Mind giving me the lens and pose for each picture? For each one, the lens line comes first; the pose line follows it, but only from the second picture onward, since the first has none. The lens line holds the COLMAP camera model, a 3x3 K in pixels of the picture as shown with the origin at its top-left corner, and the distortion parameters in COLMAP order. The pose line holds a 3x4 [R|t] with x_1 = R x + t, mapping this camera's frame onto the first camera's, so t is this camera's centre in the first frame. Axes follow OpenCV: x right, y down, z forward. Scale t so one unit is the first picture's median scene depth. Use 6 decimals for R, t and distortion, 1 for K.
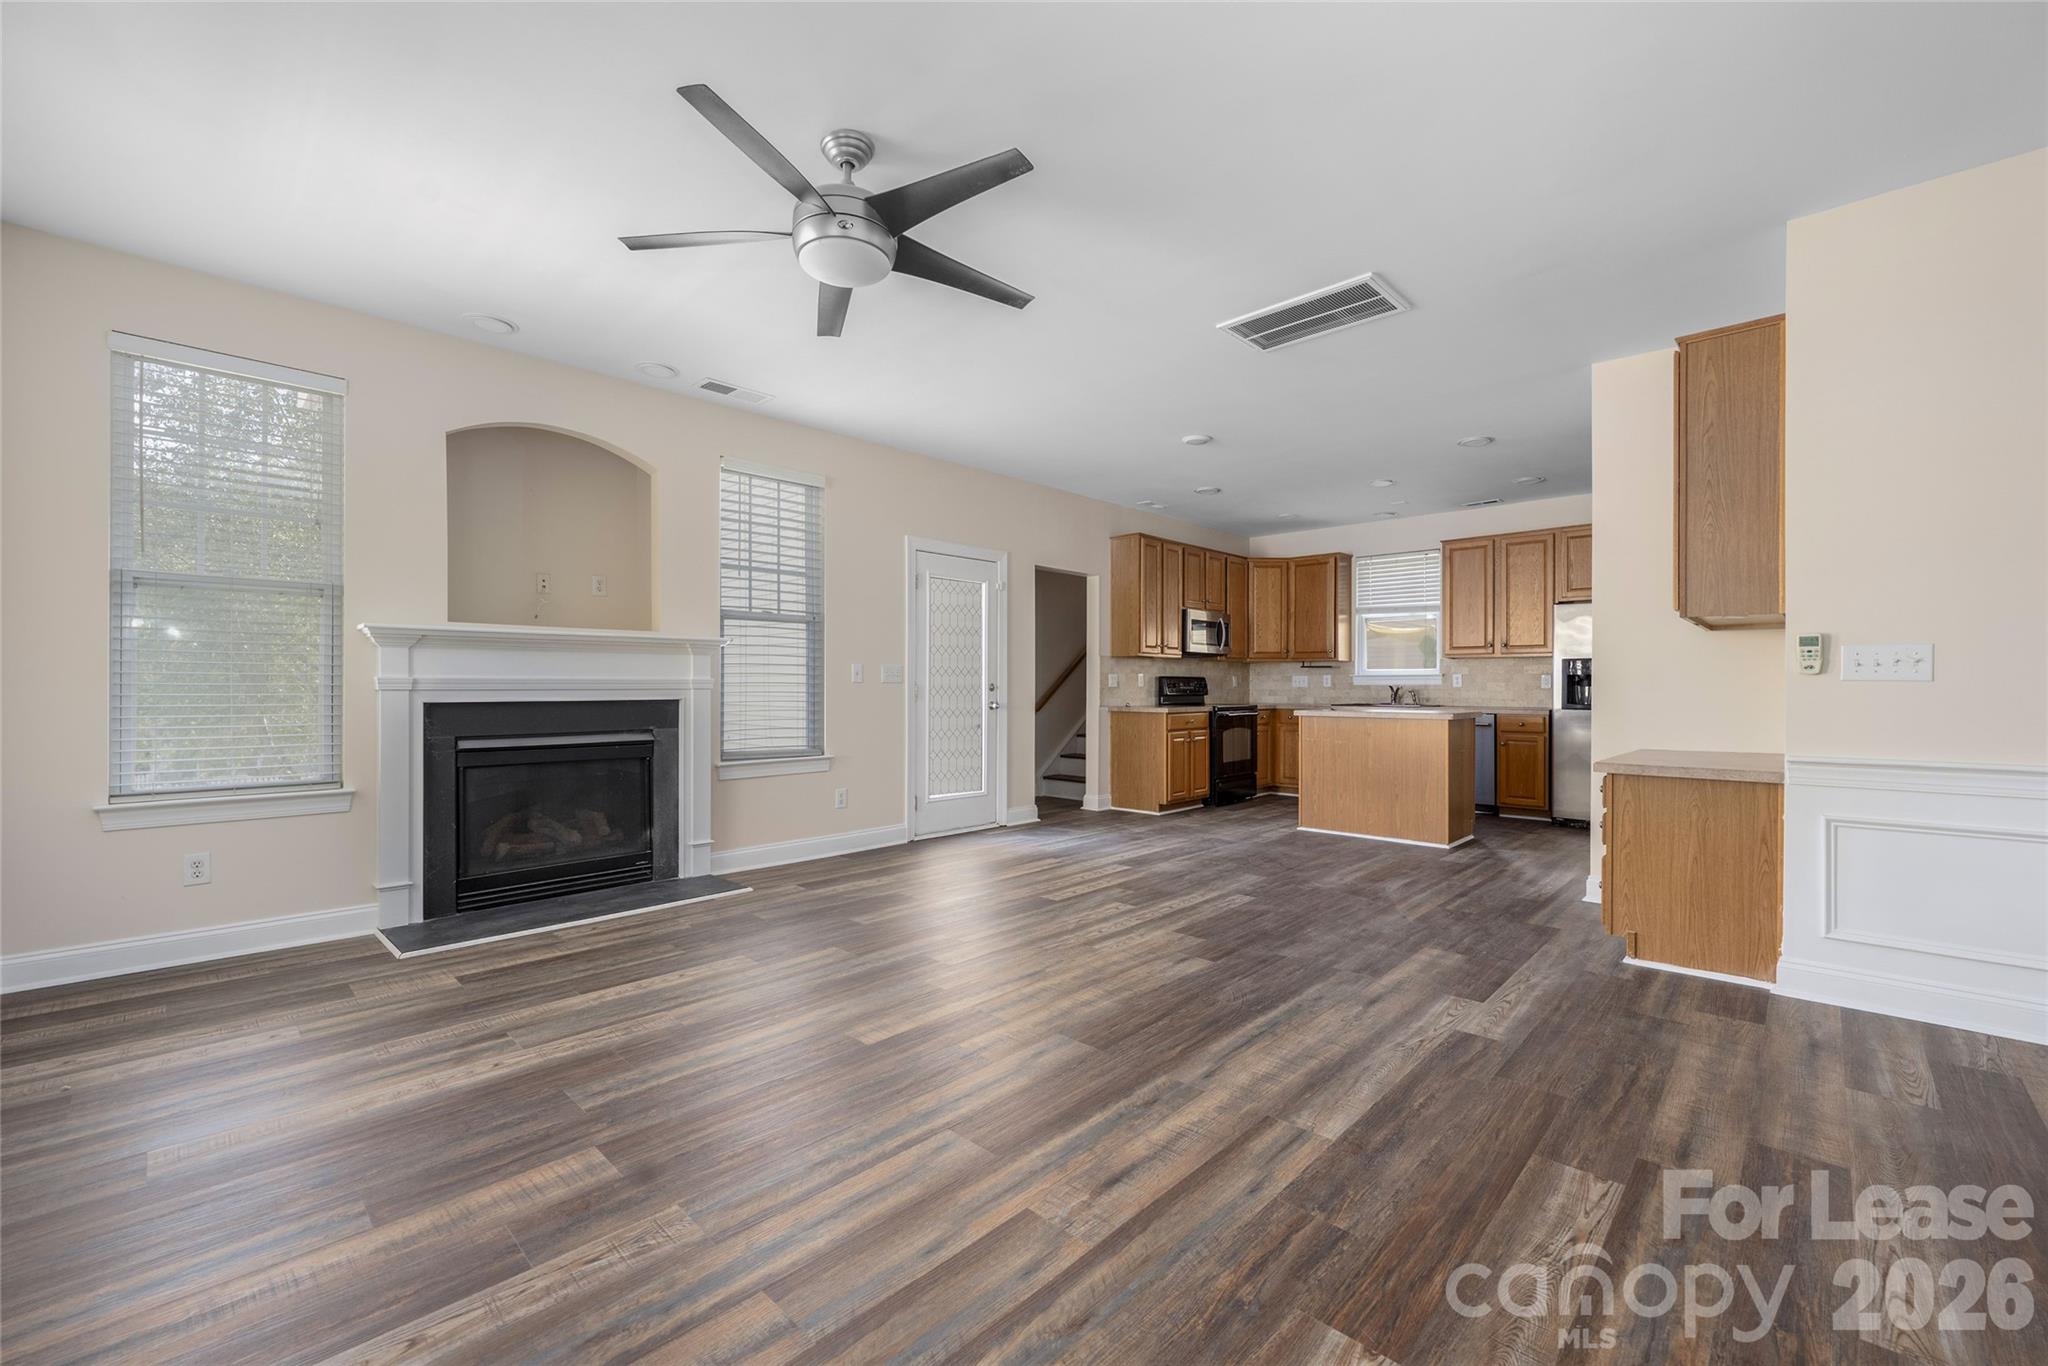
lens RADIAL K [[842.7, 0, 1028.8], [0, 842.7, 683.2], [0, 0, 1]] dist [-0.007142, 0.000551]
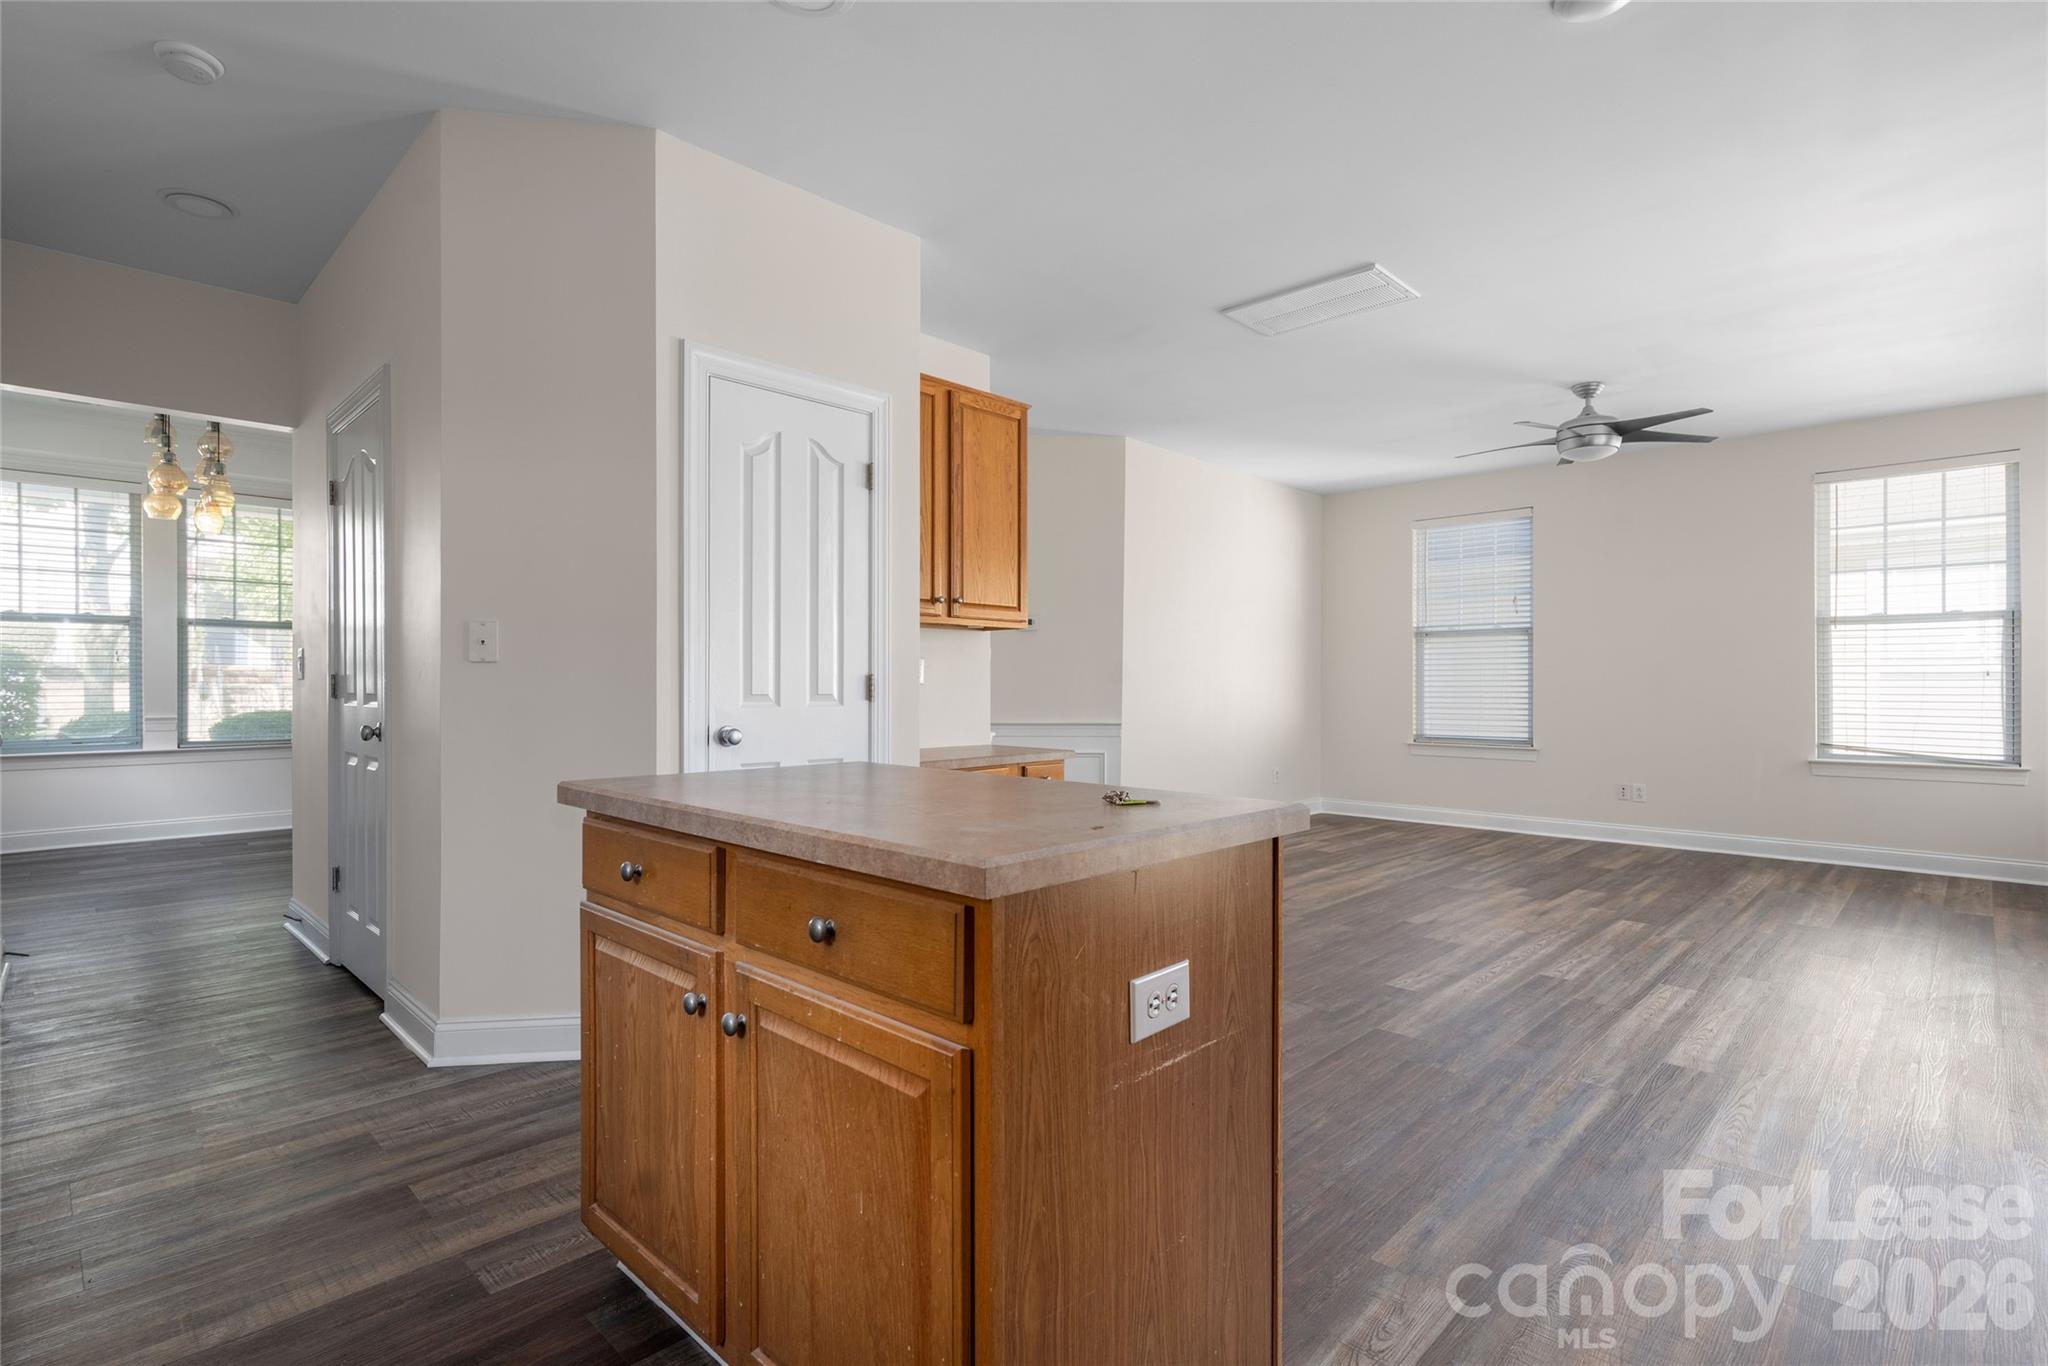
lens RADIAL K [[965.3, 0, 1025.0], [0, 965.3, 684.5], [0, 0, 1]] dist [-0.002039, 0.001682]
pose [[-0.999821, -0.004889, 0.018290, 0.677499], [-0.004961, 0.999980, -0.003900, 0.007421], [-0.018270, -0.003990, -0.999825, 2.198607]]
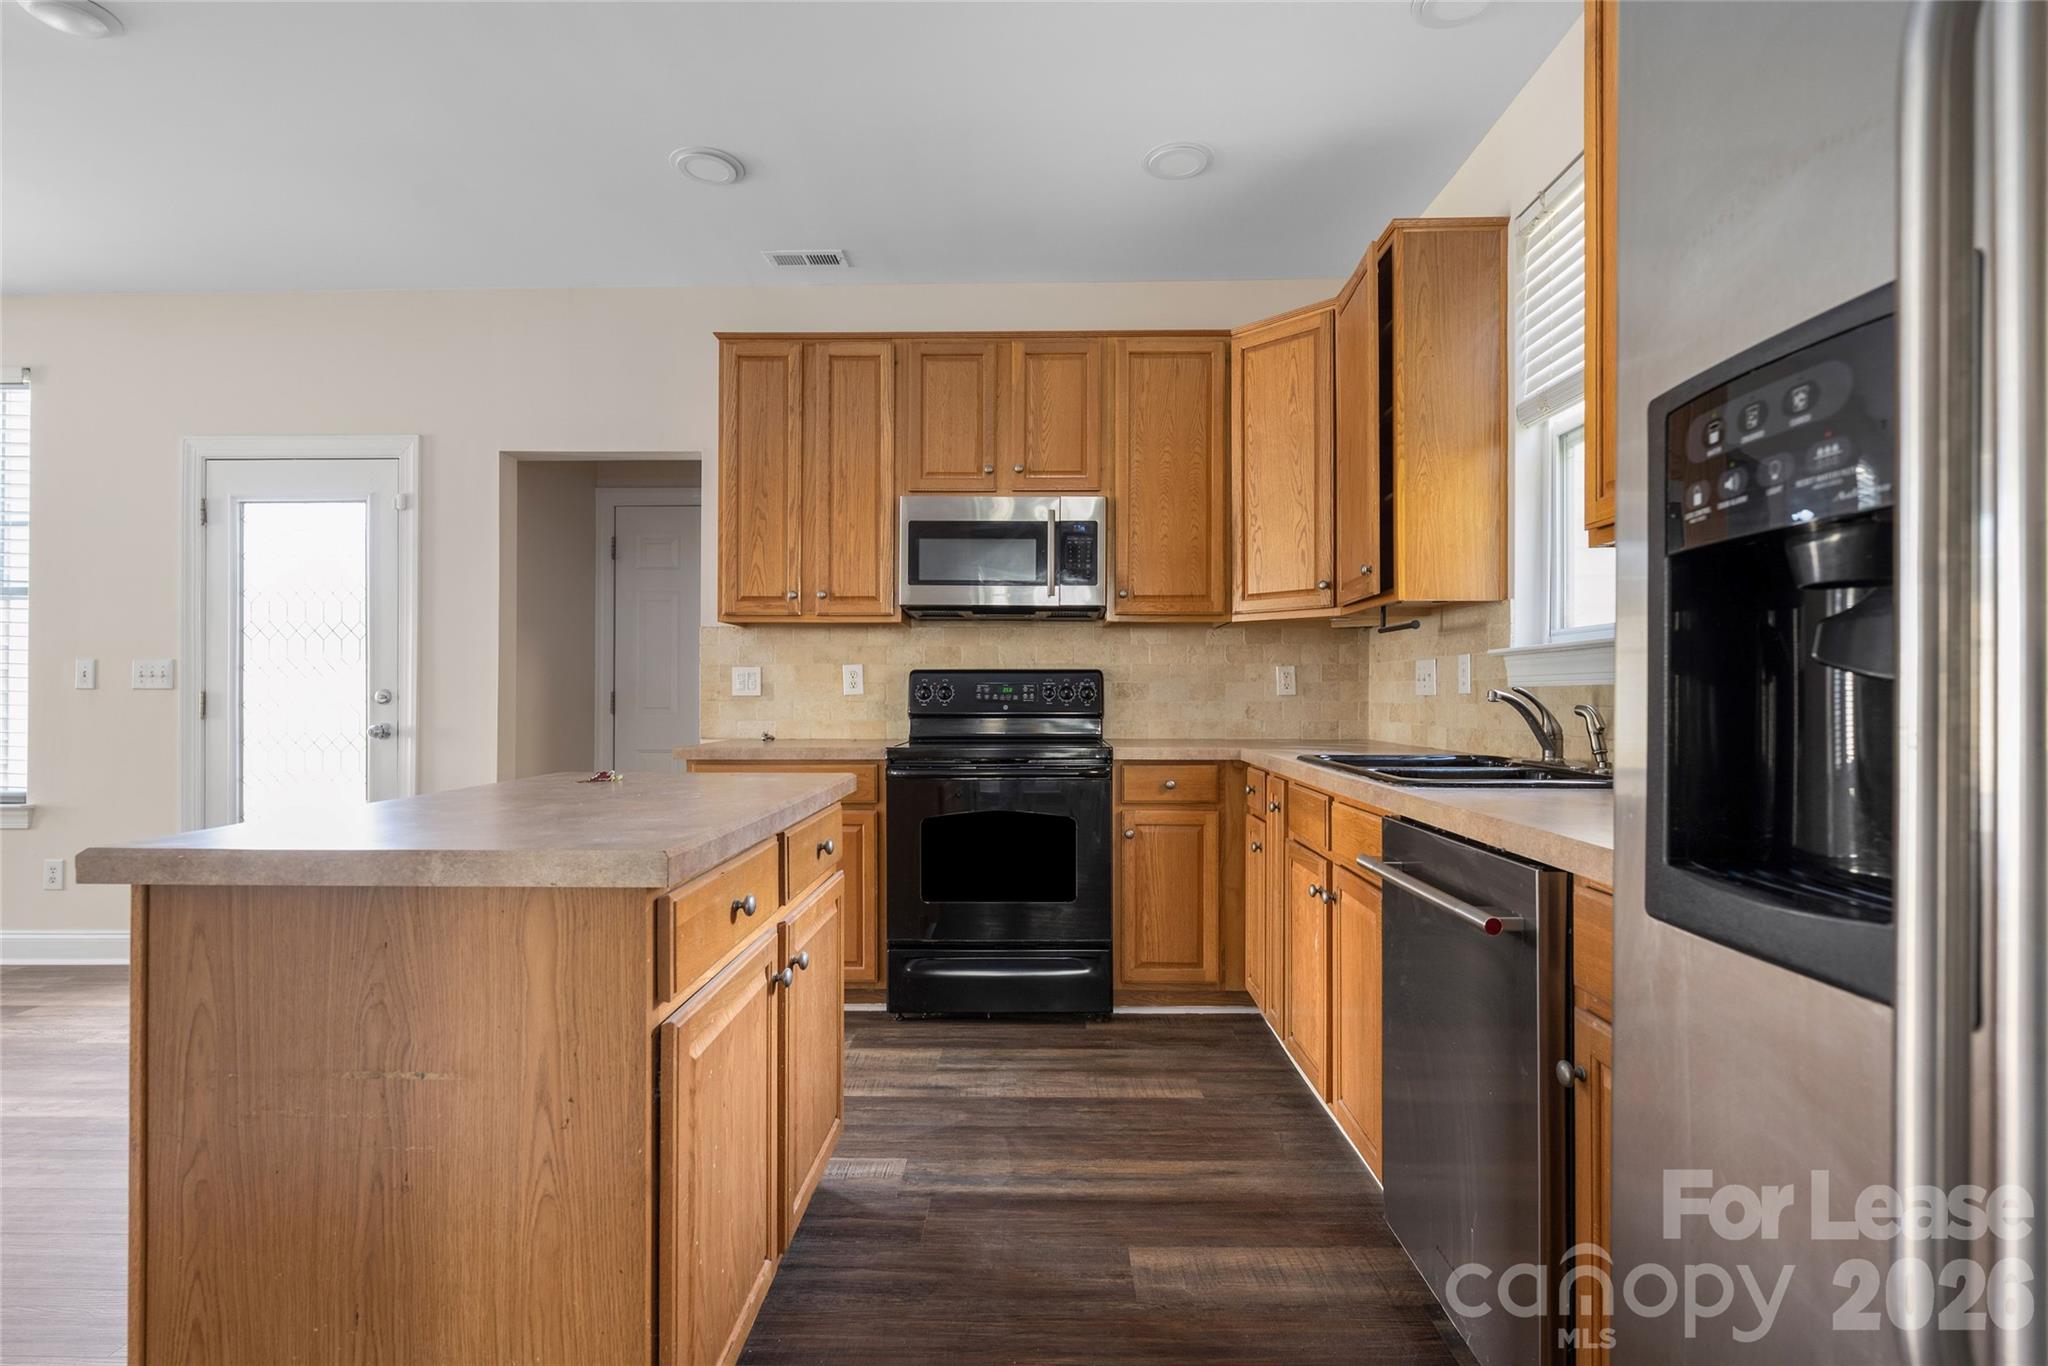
lens RADIAL K [[1045.1, 0, 1023.2], [0, 1045.1, 701.7], [0, 0, 1]] dist [0.003109, 0.000710]
pose [[0.668355, -0.003007, -0.743836, 1.280629], [0.003115, 0.999994, -0.001243, 0.017762], [0.743836, -0.001487, 0.668361, 1.546168]]
